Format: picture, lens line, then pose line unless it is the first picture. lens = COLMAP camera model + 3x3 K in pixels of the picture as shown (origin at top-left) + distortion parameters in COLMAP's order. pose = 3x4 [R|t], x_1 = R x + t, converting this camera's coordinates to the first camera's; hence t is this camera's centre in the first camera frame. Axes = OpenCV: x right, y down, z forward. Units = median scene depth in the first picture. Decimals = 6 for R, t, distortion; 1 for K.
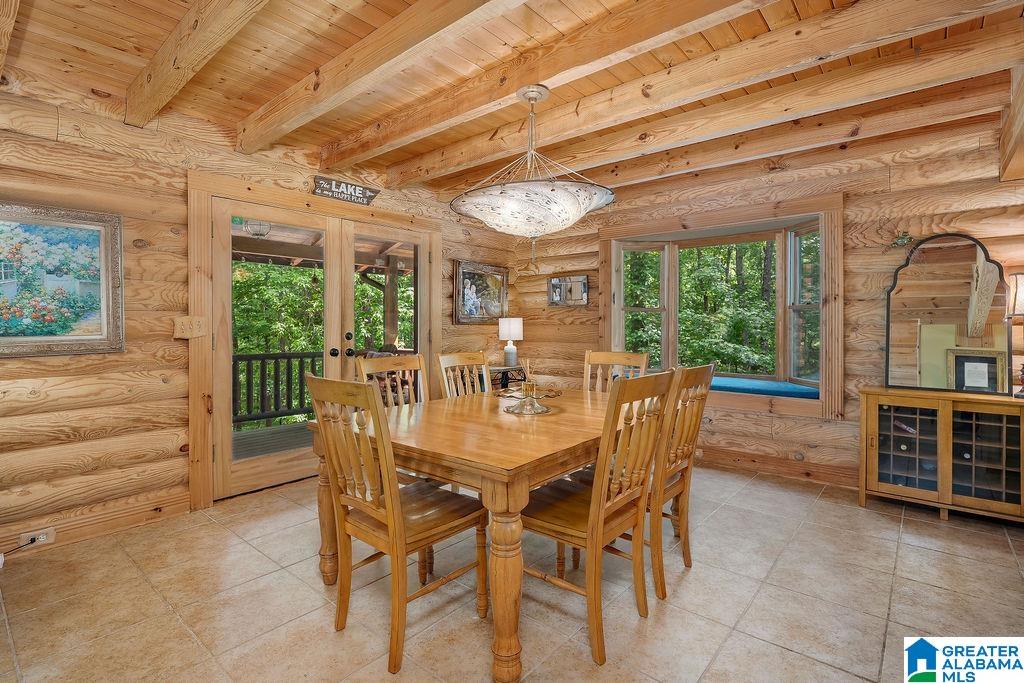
lens RADIAL K [[484.7, 0, 515.1], [0, 484.7, 327.4], [0, 0, 1]] dist [0.001971, -0.001026]
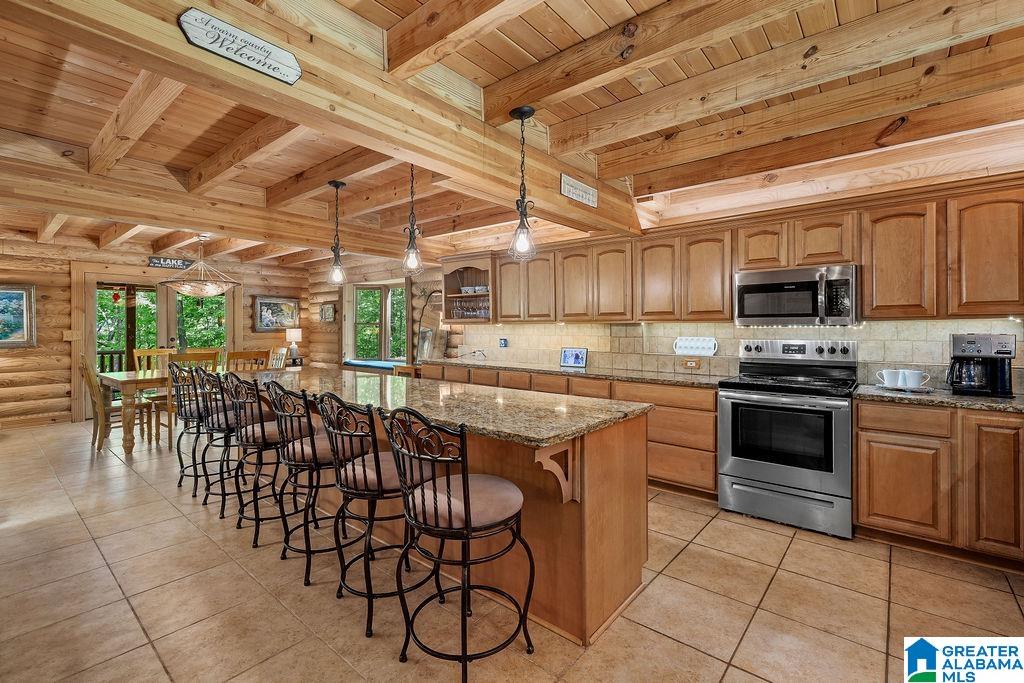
lens RADIAL K [[473.4, 0, 544.8], [0, 473.4, 329.5], [0, 0, 1]] dist [-0.001064, -0.000420]
pose [[0.999775, -0.002295, 0.021089, 1.375417], [0.002334, 0.999996, -0.001823, -0.018370], [-0.021085, 0.001872, 0.999776, -1.125198]]
